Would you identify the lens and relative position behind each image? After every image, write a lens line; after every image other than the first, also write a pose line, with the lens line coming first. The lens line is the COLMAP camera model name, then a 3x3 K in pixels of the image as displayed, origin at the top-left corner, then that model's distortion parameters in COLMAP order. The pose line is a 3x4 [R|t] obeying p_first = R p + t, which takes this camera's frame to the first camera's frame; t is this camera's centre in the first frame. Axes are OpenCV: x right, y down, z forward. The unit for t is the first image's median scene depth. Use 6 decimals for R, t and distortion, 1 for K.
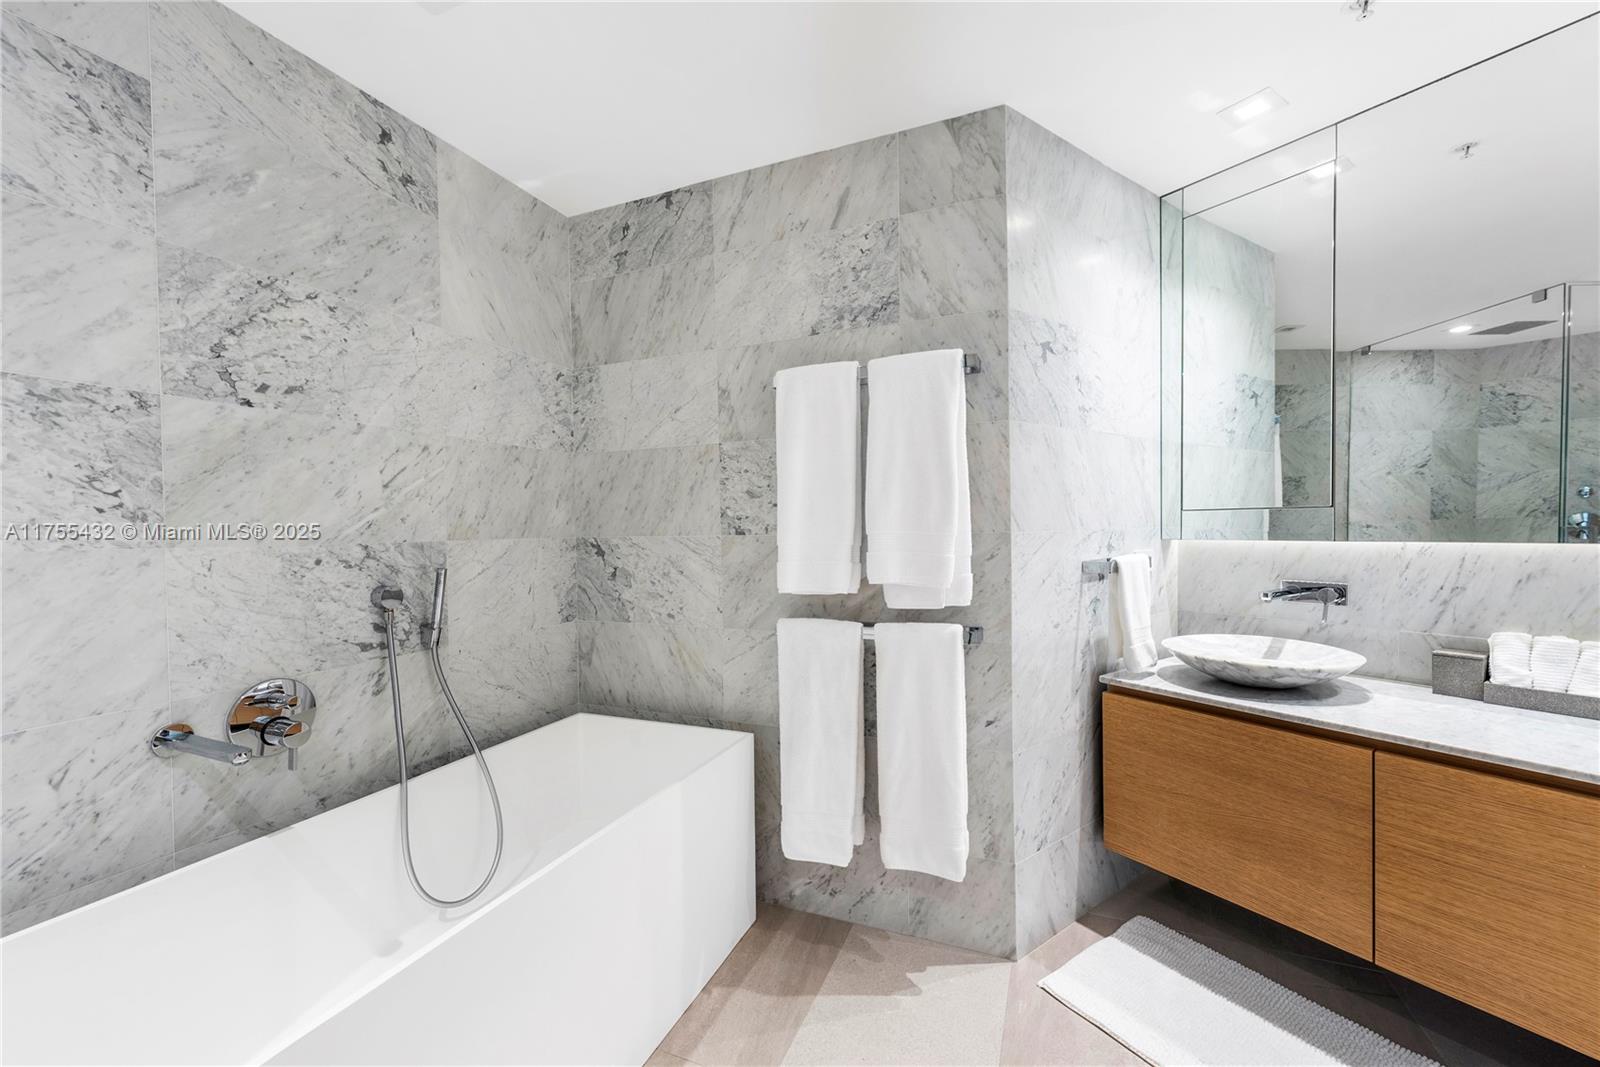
lens RADIAL K [[640.7, 0, 810.5], [0, 640.7, 538.2], [0, 0, 1]] dist [0.008320, -0.004311]
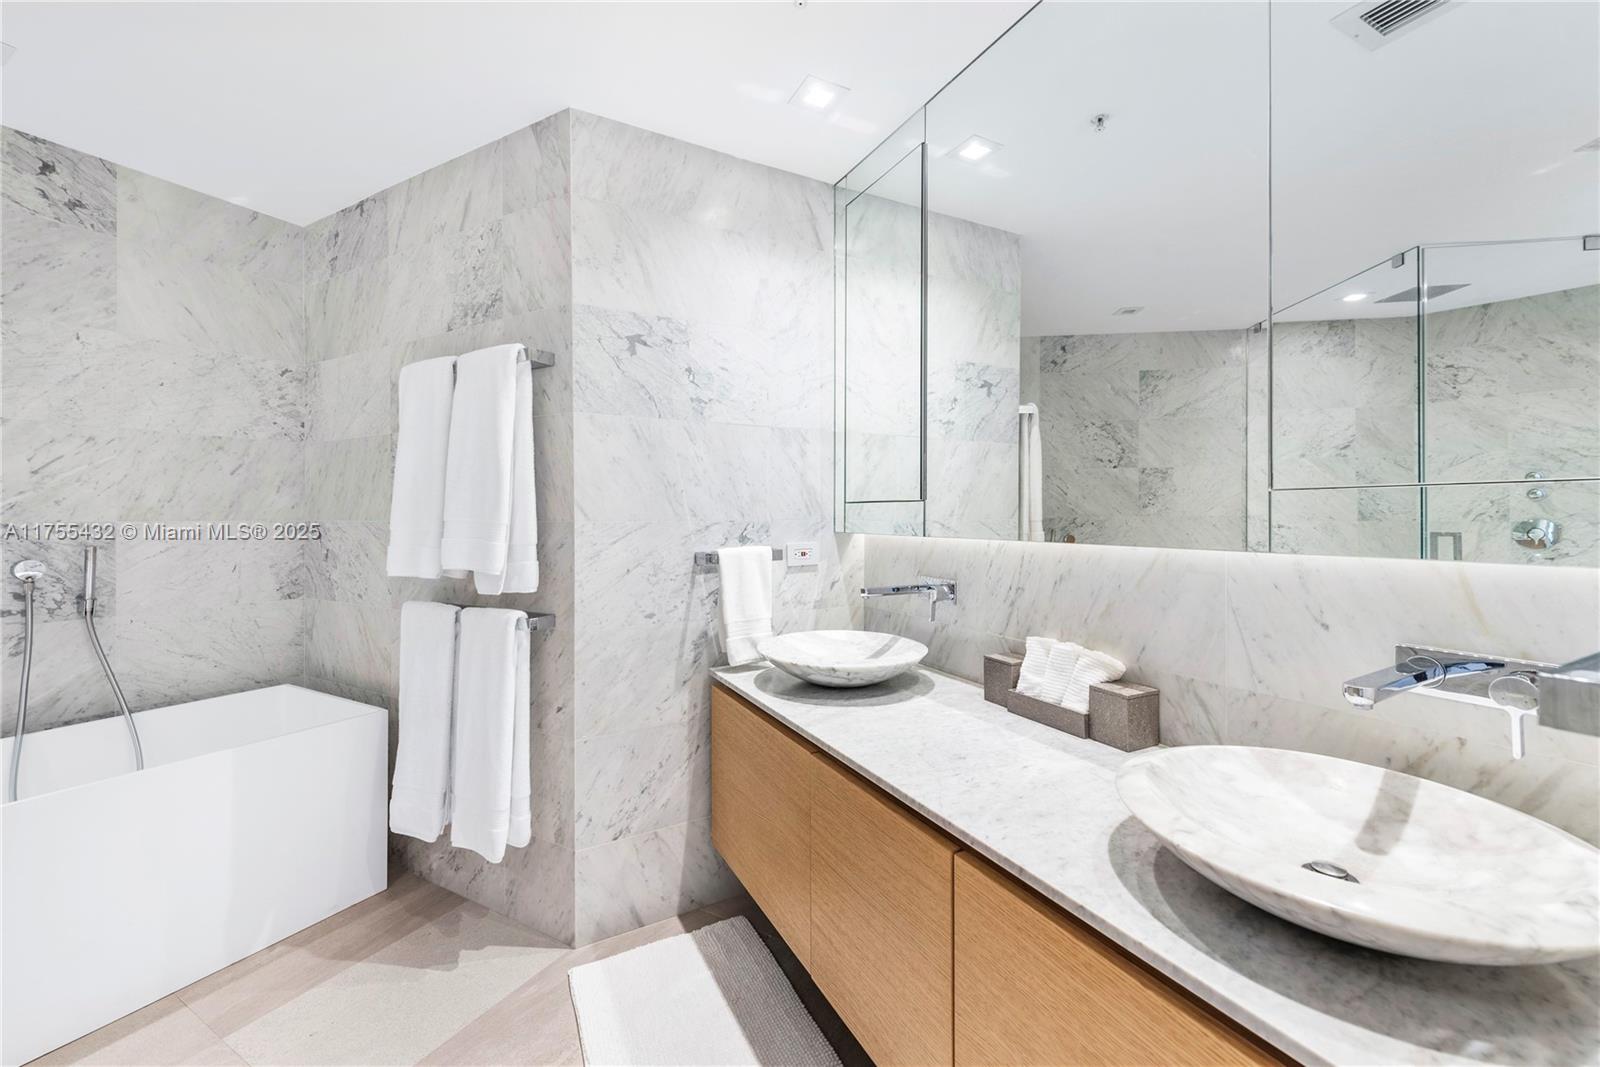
lens RADIAL K [[640.7, 0, 799.7], [0, 640.7, 514.8], [0, 0, 1]] dist [0.008320, -0.004311]
pose [[0.993114, 0.014331, -0.116274, 0.743184], [-0.016479, 0.999711, -0.017529, -0.007851], [0.115989, 0.019325, 0.993062, 0.028411]]
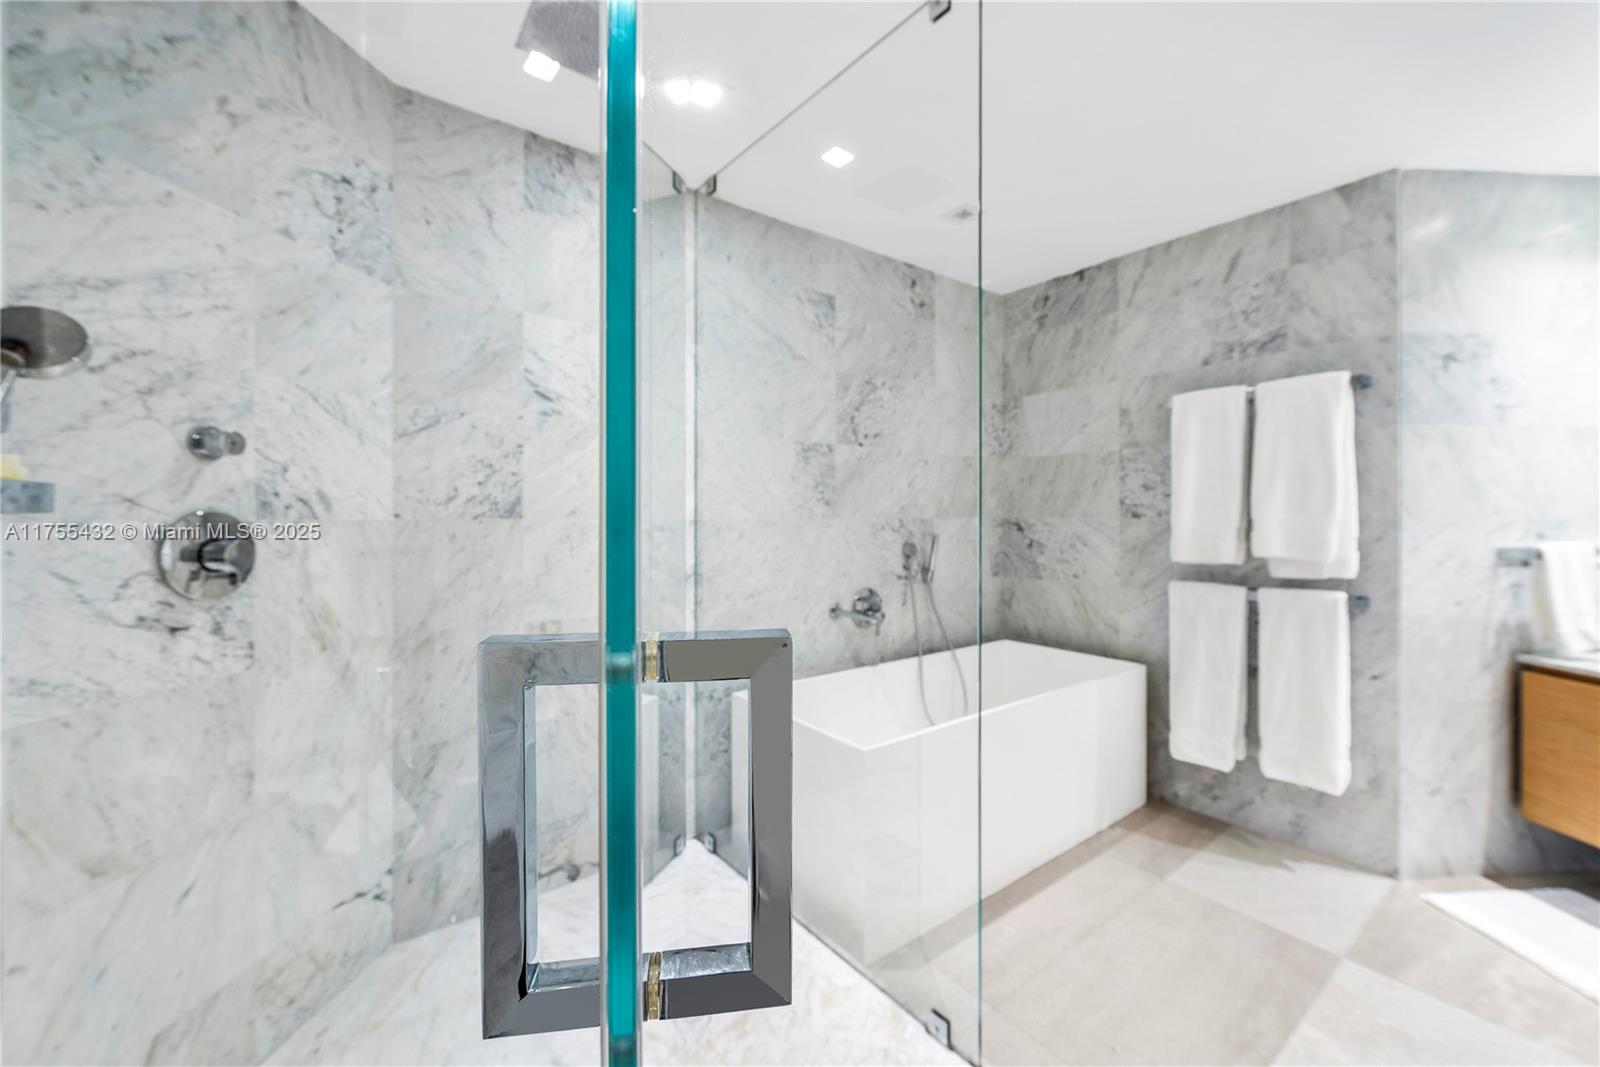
lens RADIAL K [[640.7, 0, 789.8], [0, 640.7, 516.7], [0, 0, 1]] dist [0.008320, -0.004311]
pose [[0.854337, 0.016671, -0.519452, -0.035348], [-0.021785, 0.999756, -0.003743, 0.014881], [0.519262, 0.014514, 0.854492, -0.583213]]
